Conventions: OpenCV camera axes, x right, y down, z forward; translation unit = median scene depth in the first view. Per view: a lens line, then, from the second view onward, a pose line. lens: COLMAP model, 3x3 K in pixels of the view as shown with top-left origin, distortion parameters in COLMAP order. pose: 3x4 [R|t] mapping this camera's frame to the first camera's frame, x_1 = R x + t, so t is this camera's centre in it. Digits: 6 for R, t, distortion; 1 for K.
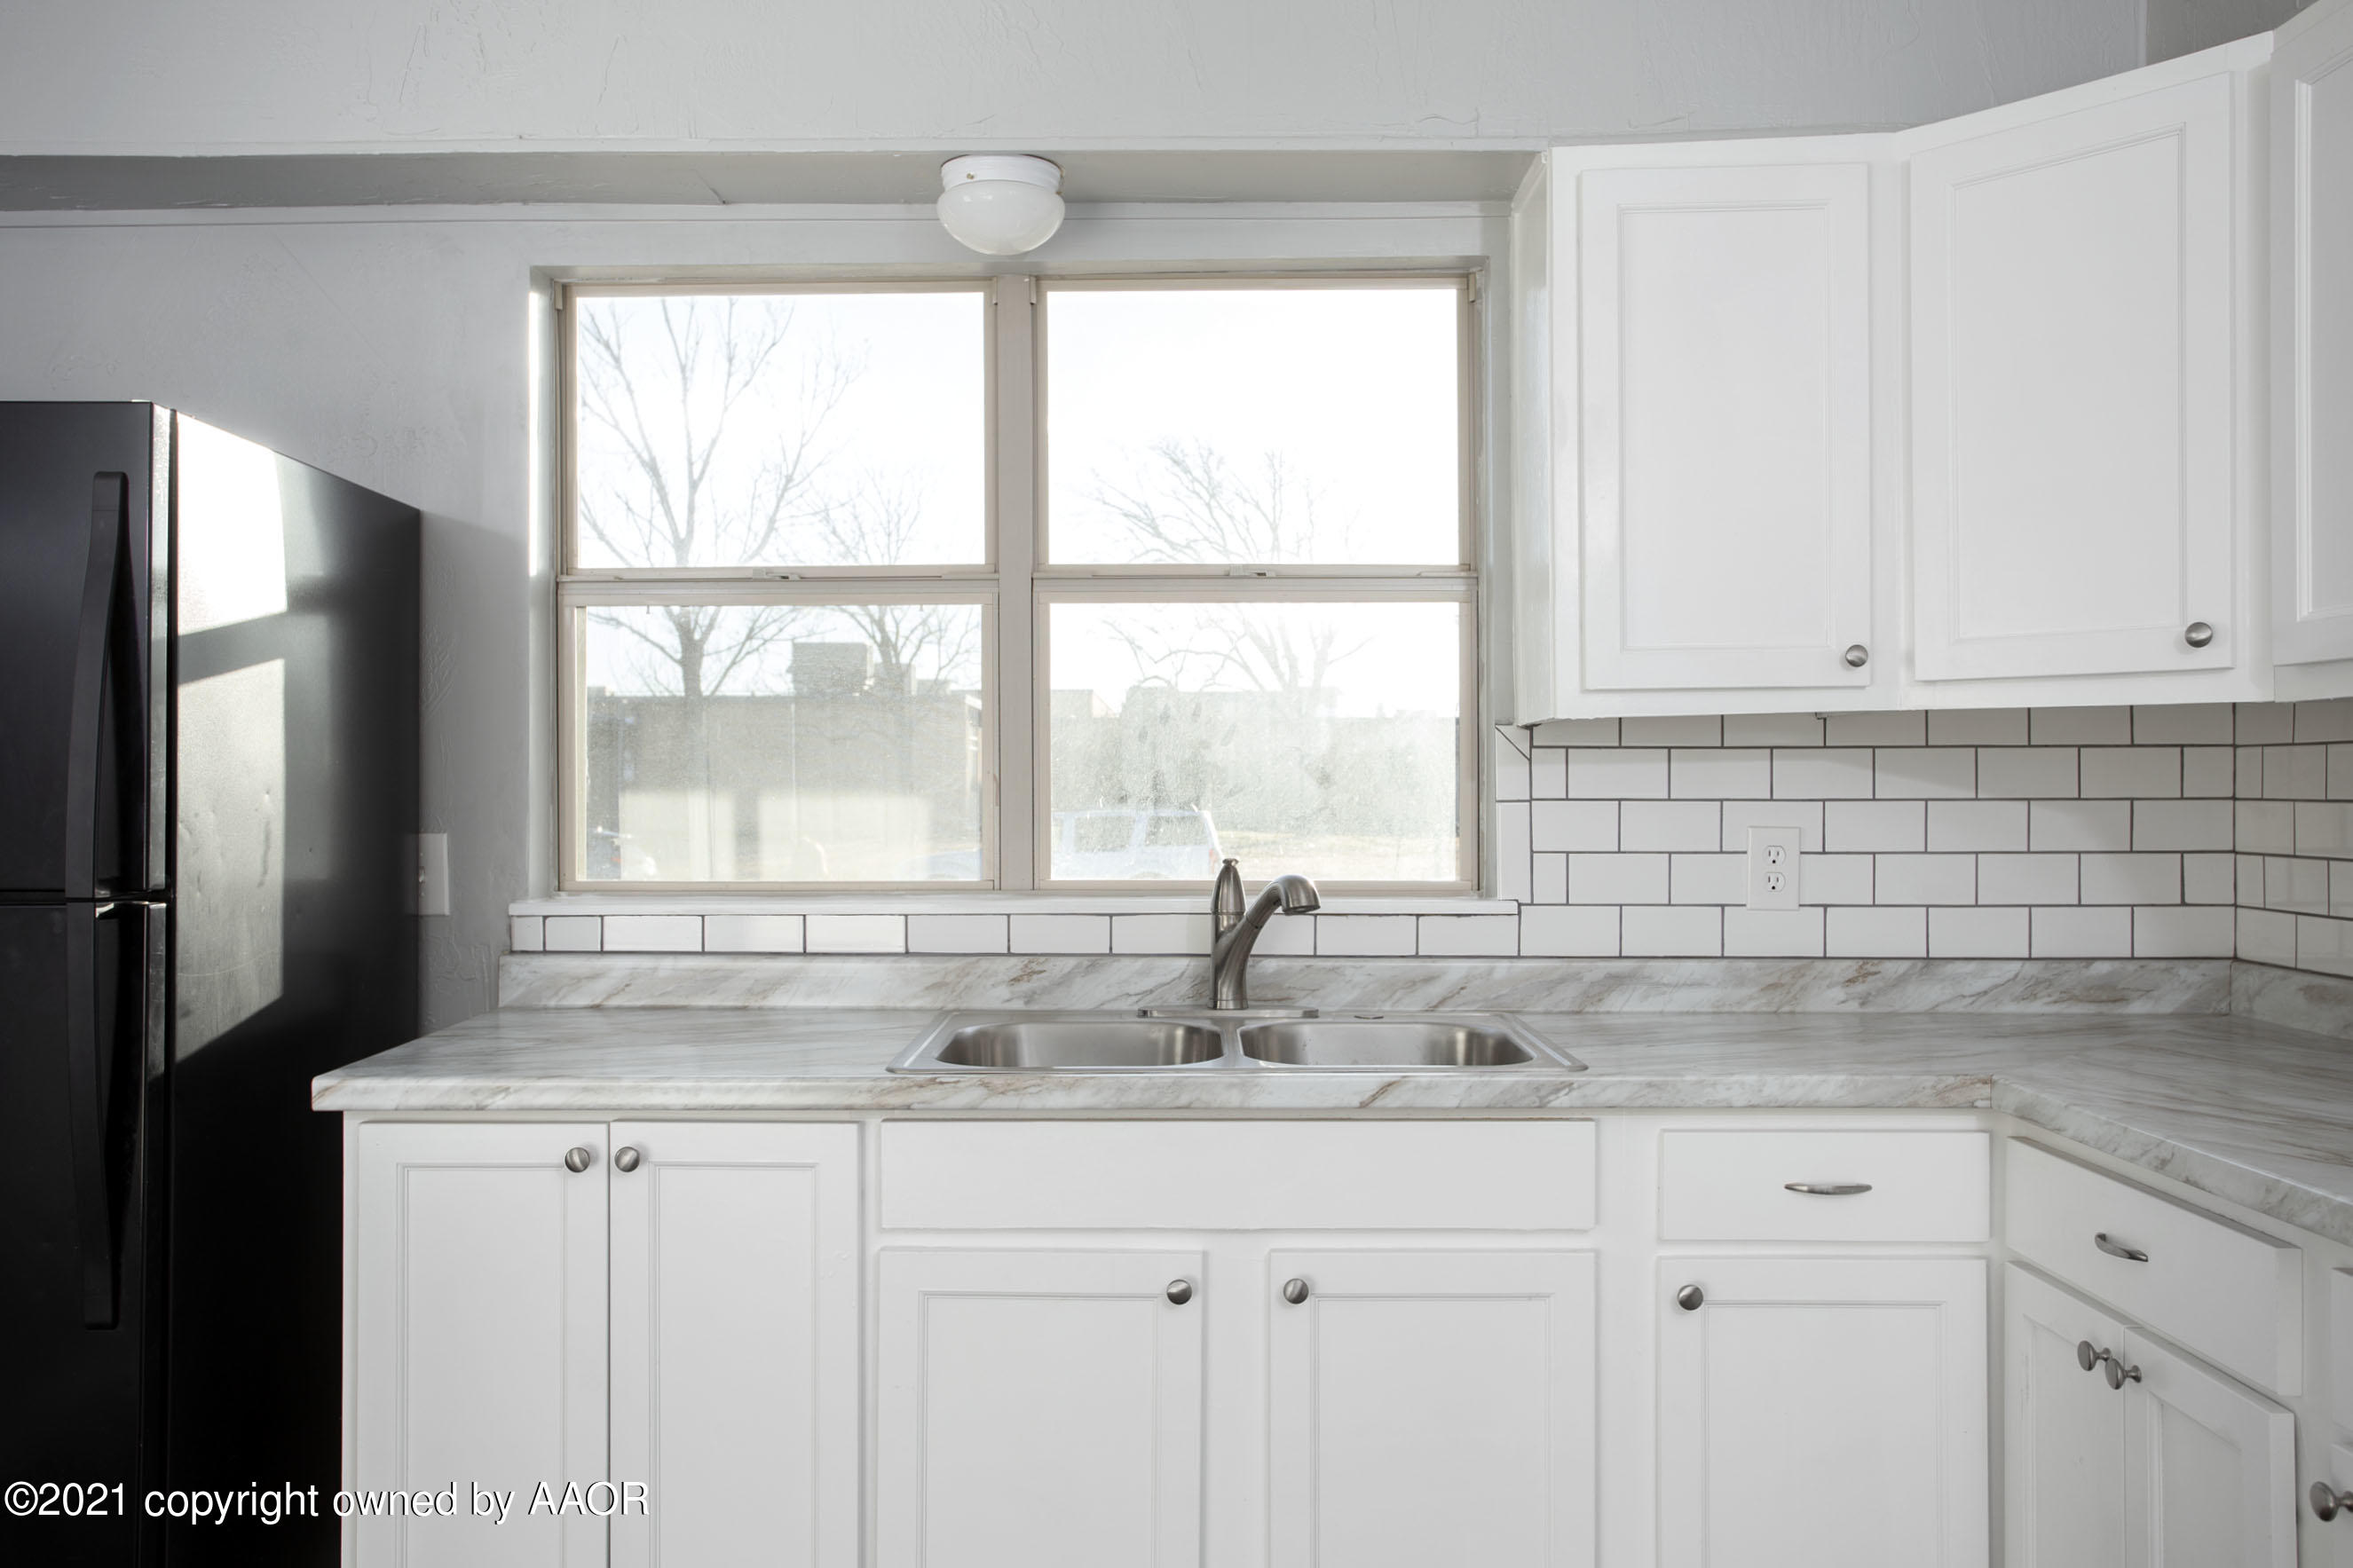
lens RADIAL K [[1932.3, 0, 1176.5], [0, 1932.3, 784.0], [0, 0, 1]] dist [-0.002037, 0.003341]
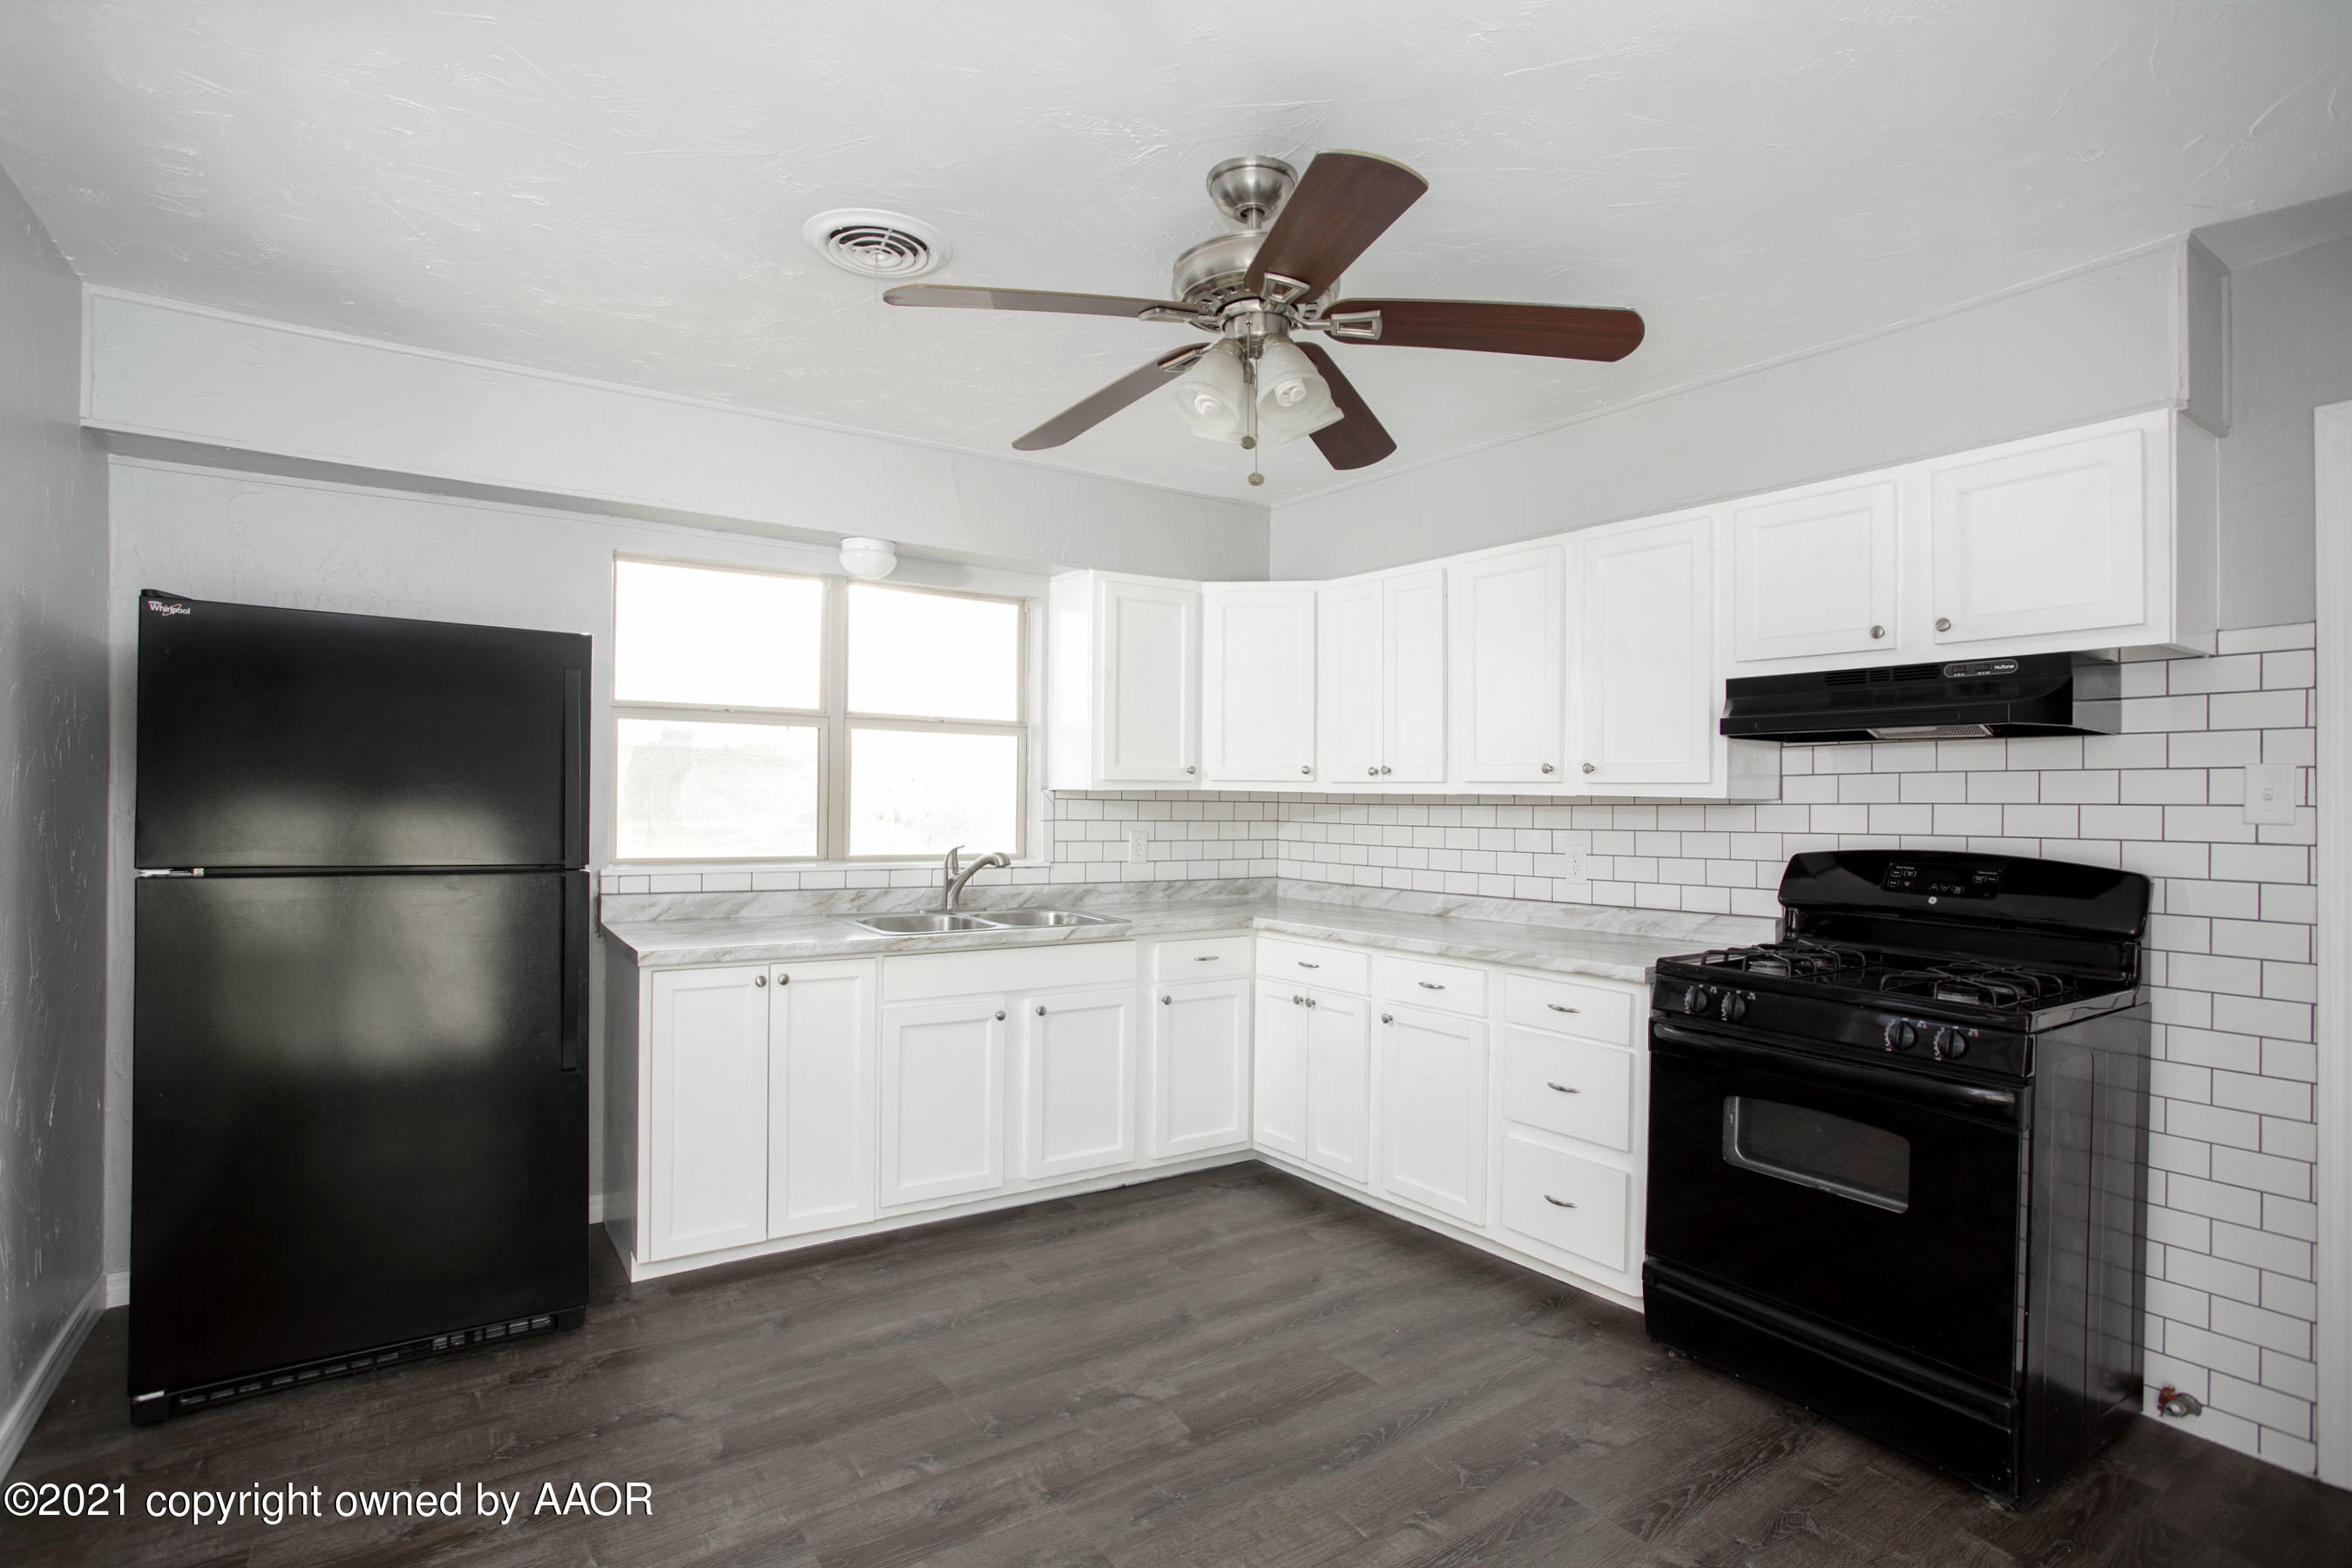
lens RADIAL K [[1150.4, 0, 1176.0], [0, 1150.4, 784.0], [0, 0, 1]] dist [-0.057913, 0.000238]
pose [[0.811285, 0.023369, 0.584184, -0.558704], [-0.018354, 0.999726, -0.014502, -0.020110], [-0.584363, 0.001043, 0.811492, -0.289365]]
